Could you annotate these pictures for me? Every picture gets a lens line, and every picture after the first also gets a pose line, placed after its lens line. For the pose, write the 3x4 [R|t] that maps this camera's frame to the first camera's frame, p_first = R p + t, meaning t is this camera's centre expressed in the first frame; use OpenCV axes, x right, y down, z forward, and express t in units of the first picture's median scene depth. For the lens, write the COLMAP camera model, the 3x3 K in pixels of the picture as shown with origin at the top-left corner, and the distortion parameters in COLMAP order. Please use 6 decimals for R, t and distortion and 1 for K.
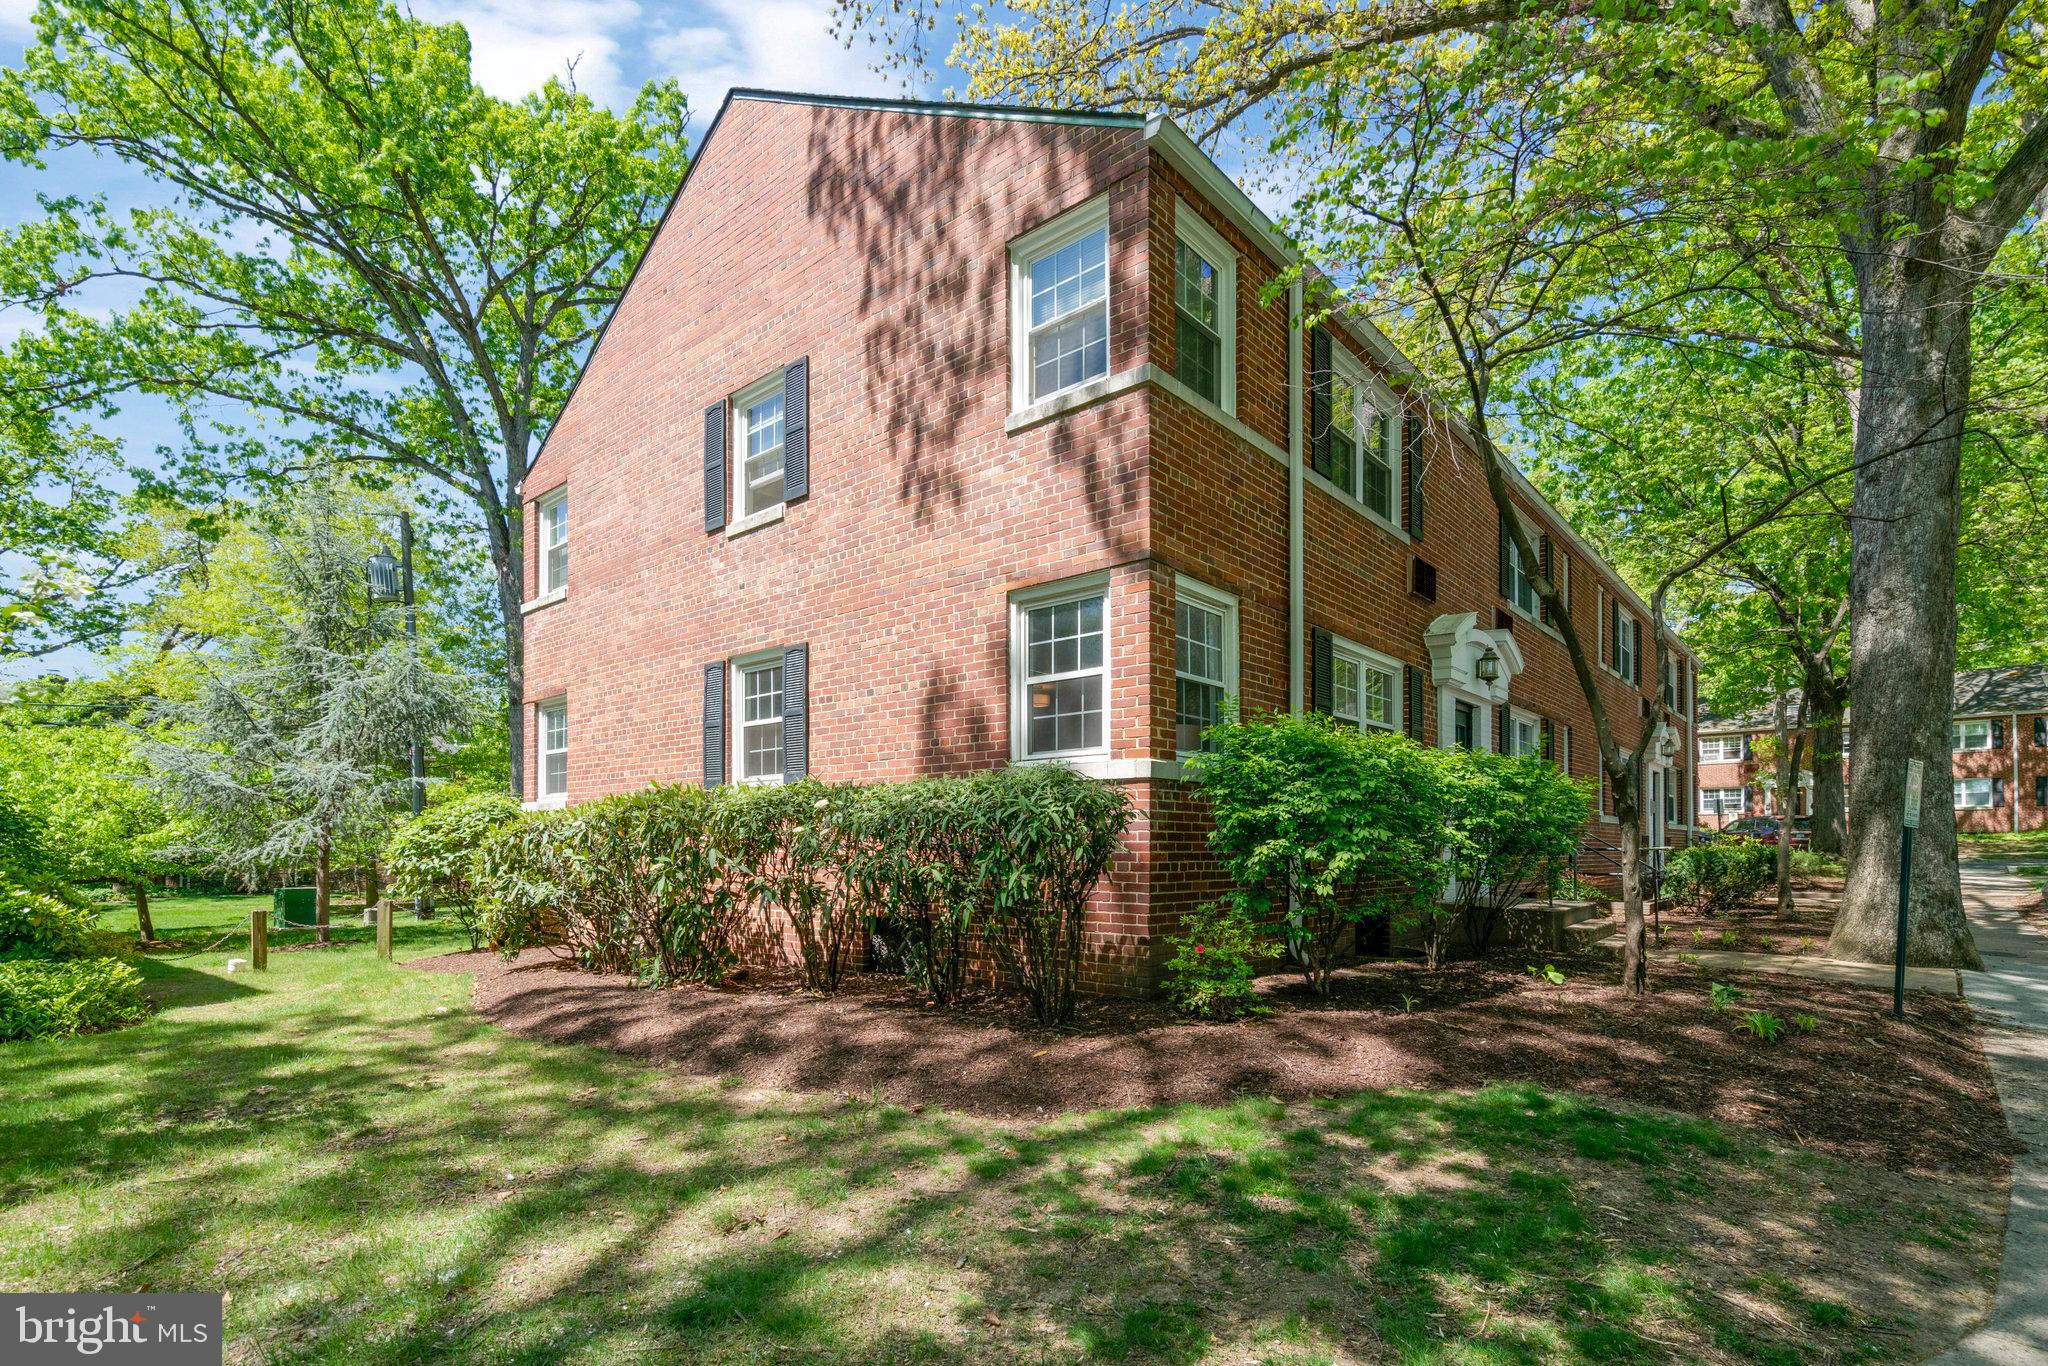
lens RADIAL K [[947.3, 0, 1025.2], [0, 947.3, 738.0], [0, 0, 1]] dist [-0.017988, 0.021259]
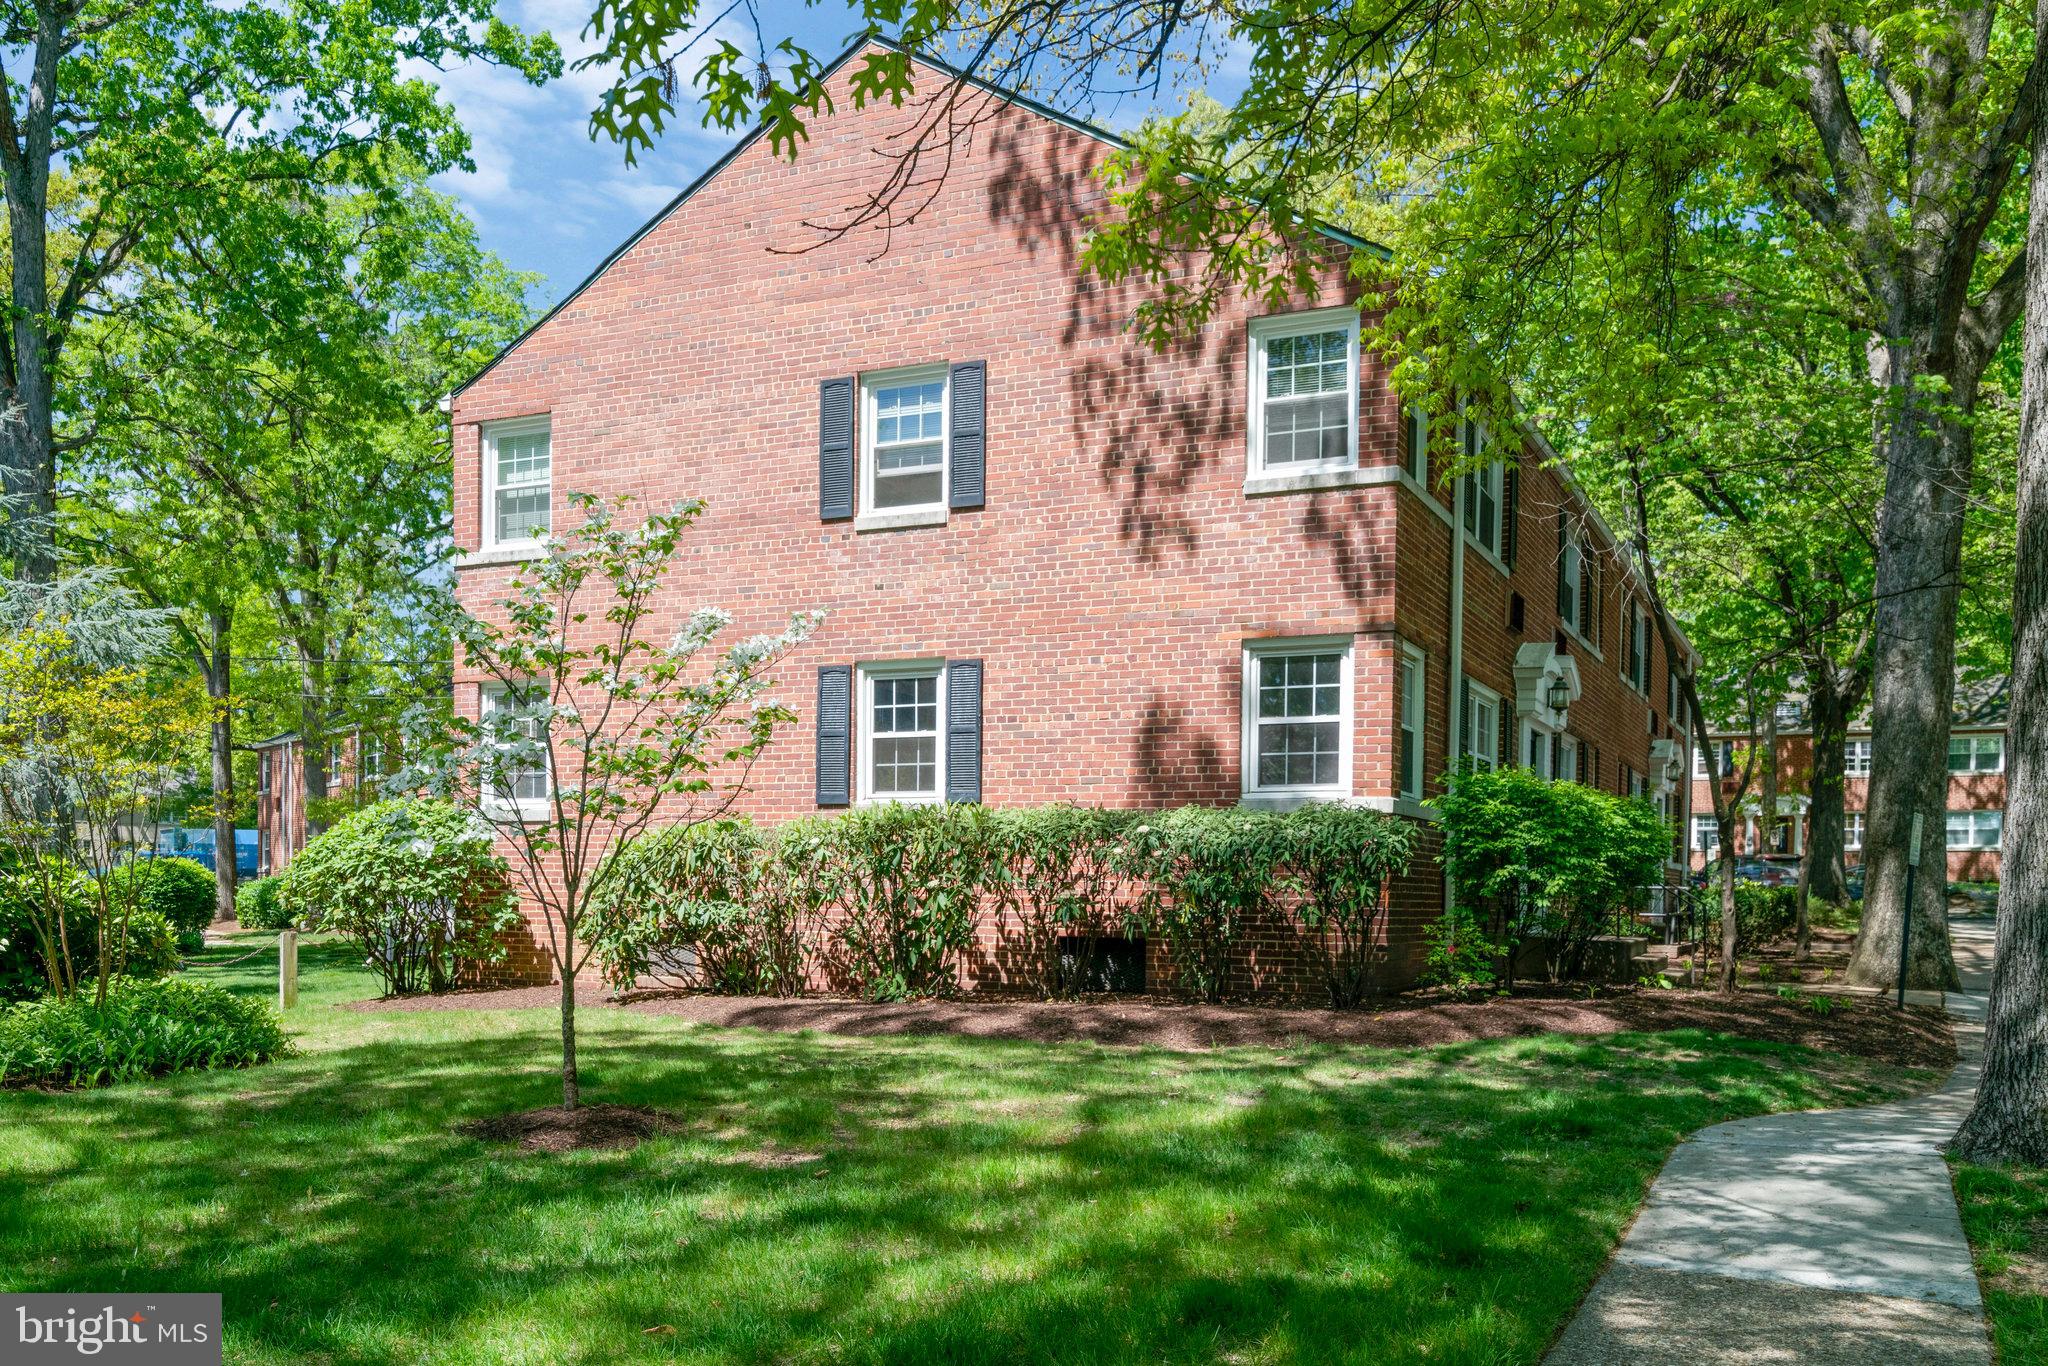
lens RADIAL K [[1721.8, 0, 1024.0], [0, 1721.8, 683.0], [0, 0, 1]] dist [0.007469, 0.130582]
pose [[0.960825, 0.043943, 0.273650, -0.723688], [-0.042342, 0.999034, -0.011754, -0.061008], [-0.273902, -0.000294, 0.961758, -0.772639]]
